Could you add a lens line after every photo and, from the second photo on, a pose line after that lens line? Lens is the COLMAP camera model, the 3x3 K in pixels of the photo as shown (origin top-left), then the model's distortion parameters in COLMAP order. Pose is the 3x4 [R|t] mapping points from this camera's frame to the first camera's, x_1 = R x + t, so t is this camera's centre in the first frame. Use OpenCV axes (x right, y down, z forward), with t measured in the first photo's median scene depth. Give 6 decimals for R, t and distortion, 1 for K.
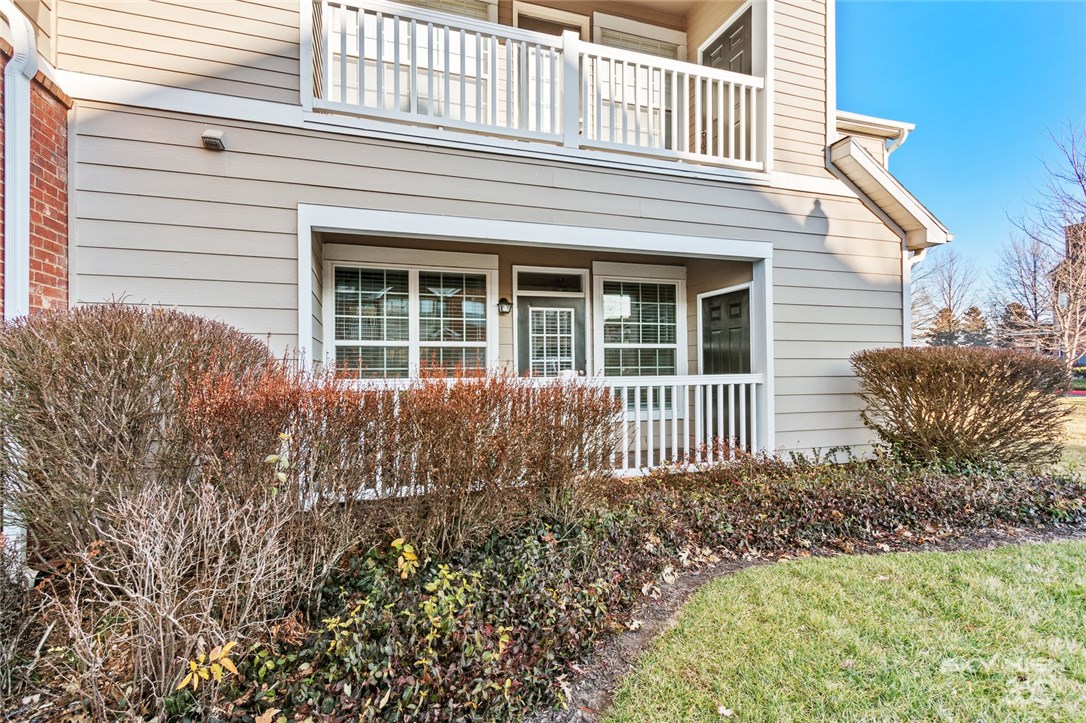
lens RADIAL K [[498.9, 0, 542.9], [0, 498.9, 364.3], [0, 0, 1]] dist [-0.000236, -0.000157]
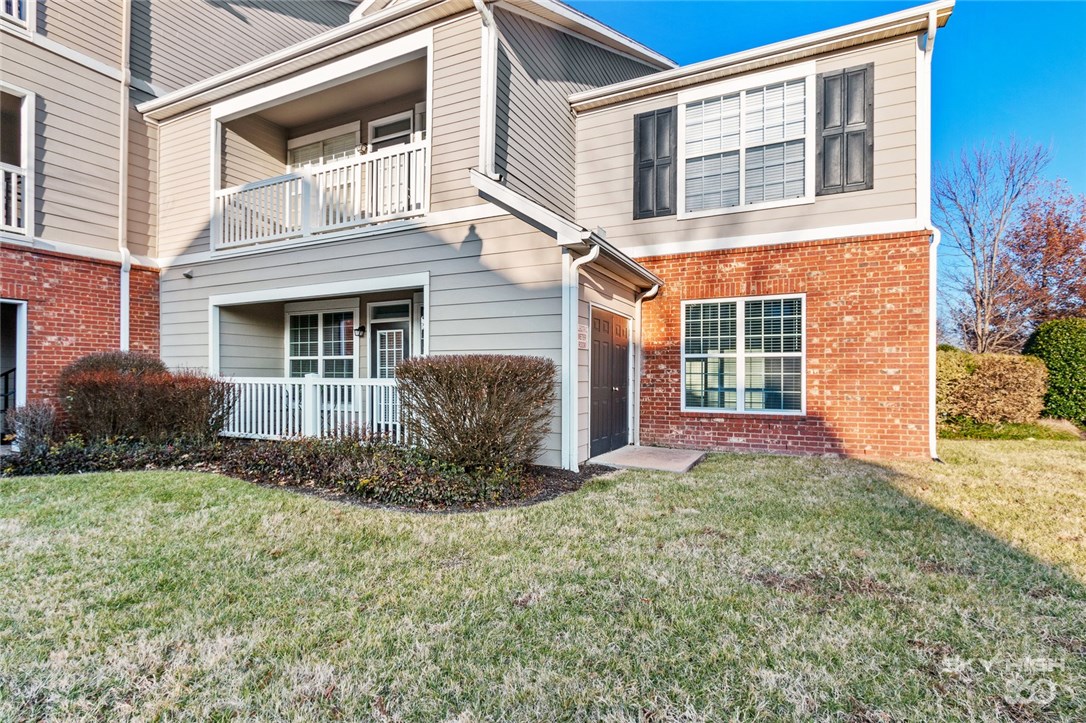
lens RADIAL K [[529.7, 0, 538.1], [0, 529.7, 367.5], [0, 0, 1]] dist [-0.003888, -0.000485]
pose [[0.719559, -0.001144, -0.694431, 1.491594], [-0.000174, 0.999998, -0.001828, -0.005404], [0.694432, 0.001436, 0.719557, 0.239383]]
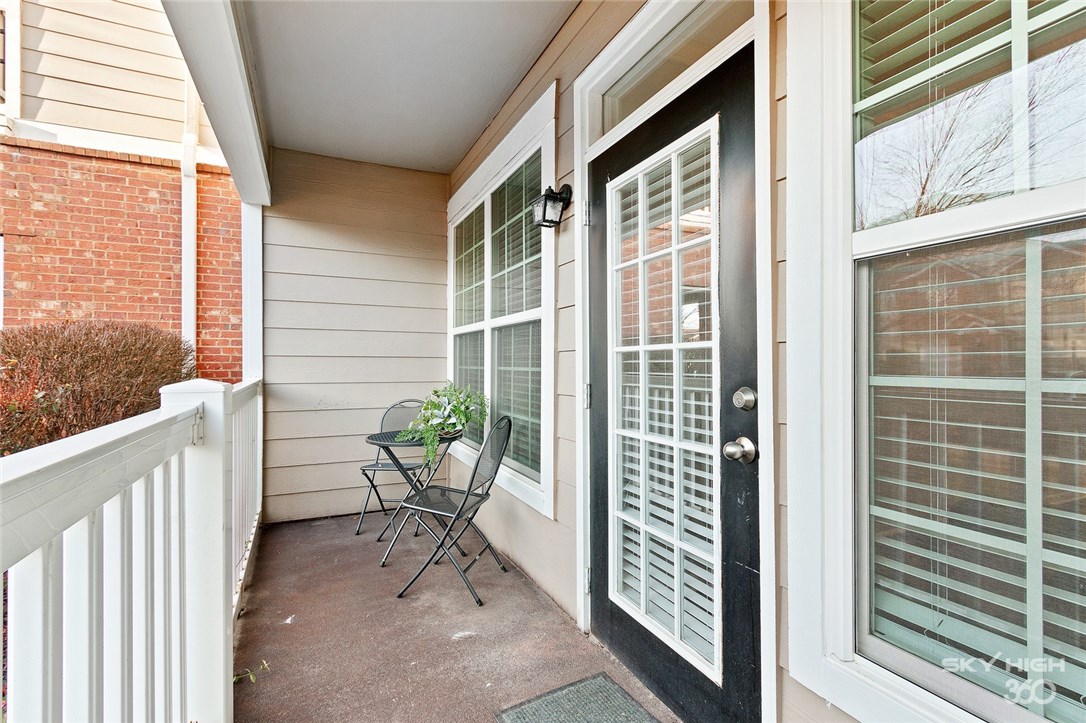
lens RADIAL K [[498.9, 0, 532.0], [0, 498.9, 359.8], [0, 0, 1]] dist [-0.000236, -0.000157]
pose [[0.109090, -0.004726, -0.994021, 0.320258], [0.009837, 0.999945, -0.003674, 0.003564], [0.993983, -0.009378, 0.109130, 0.991229]]
